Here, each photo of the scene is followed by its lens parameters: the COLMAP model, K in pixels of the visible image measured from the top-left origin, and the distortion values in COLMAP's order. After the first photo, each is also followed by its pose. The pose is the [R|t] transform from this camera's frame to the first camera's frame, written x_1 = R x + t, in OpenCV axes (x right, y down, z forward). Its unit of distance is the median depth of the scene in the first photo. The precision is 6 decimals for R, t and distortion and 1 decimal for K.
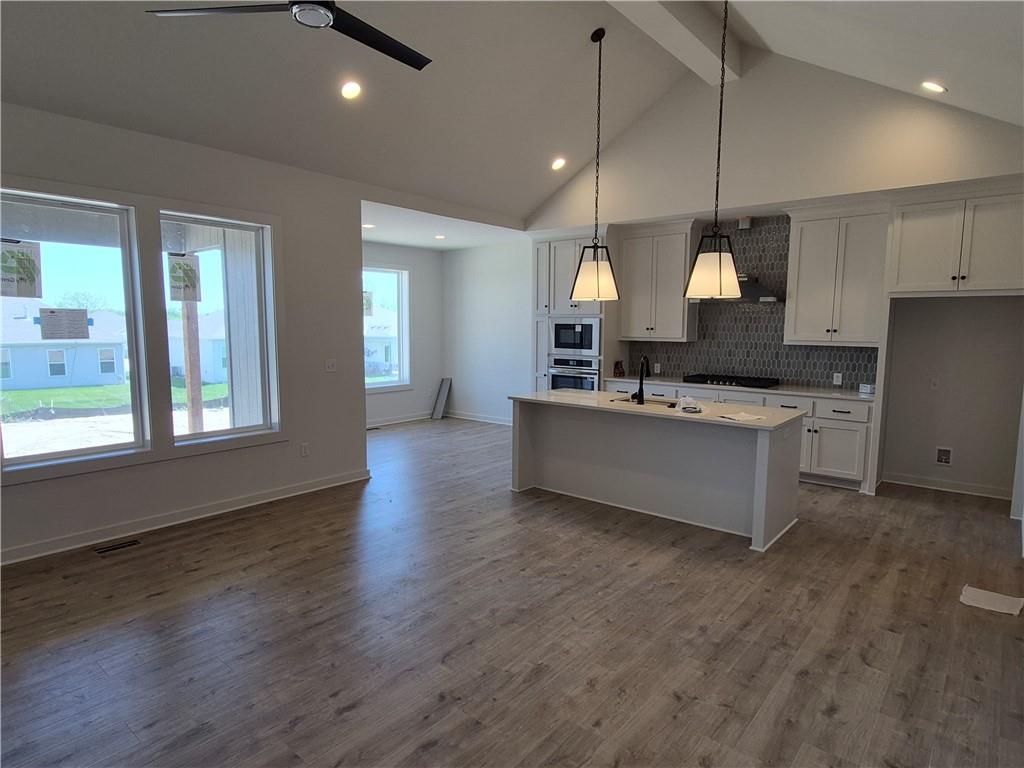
lens RADIAL K [[585.8, 0, 503.9], [0, 585.8, 390.5], [0, 0, 1]] dist [0.004001, 0.000227]
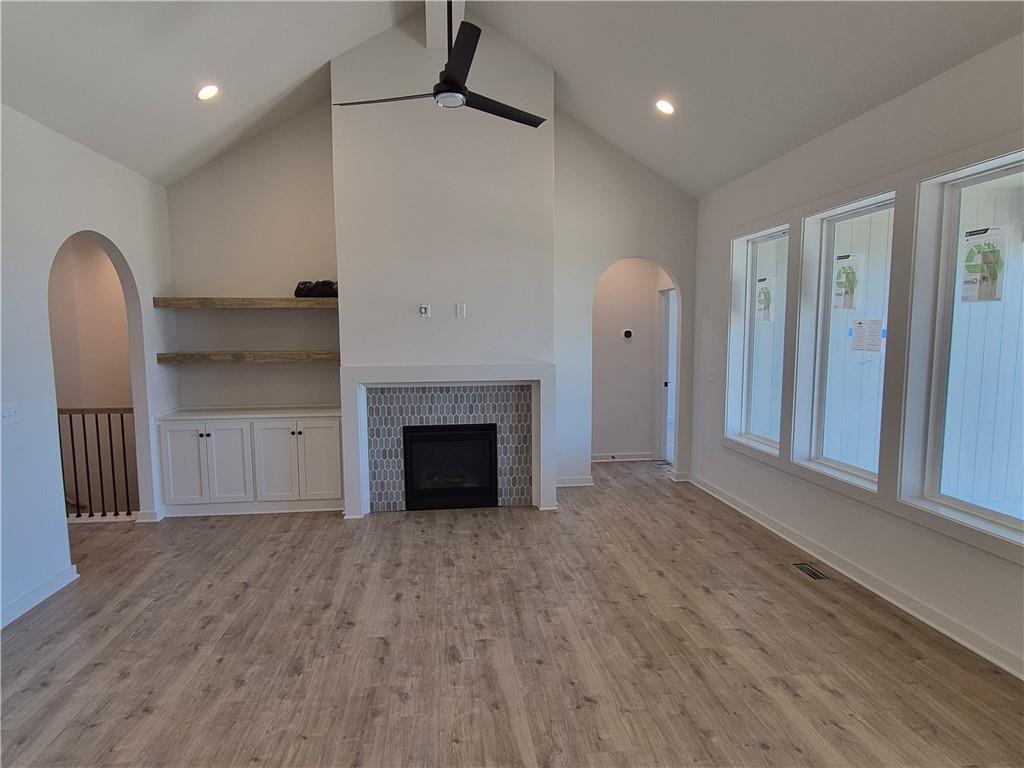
lens RADIAL K [[585.8, 0, 503.9], [0, 585.8, 390.5], [0, 0, 1]] dist [0.004001, 0.000227]
pose [[-0.678661, 0.074963, -0.730616, 0.472416], [-0.079504, 0.981434, 0.174548, -0.197895], [0.730136, 0.176546, -0.660101, 1.651404]]
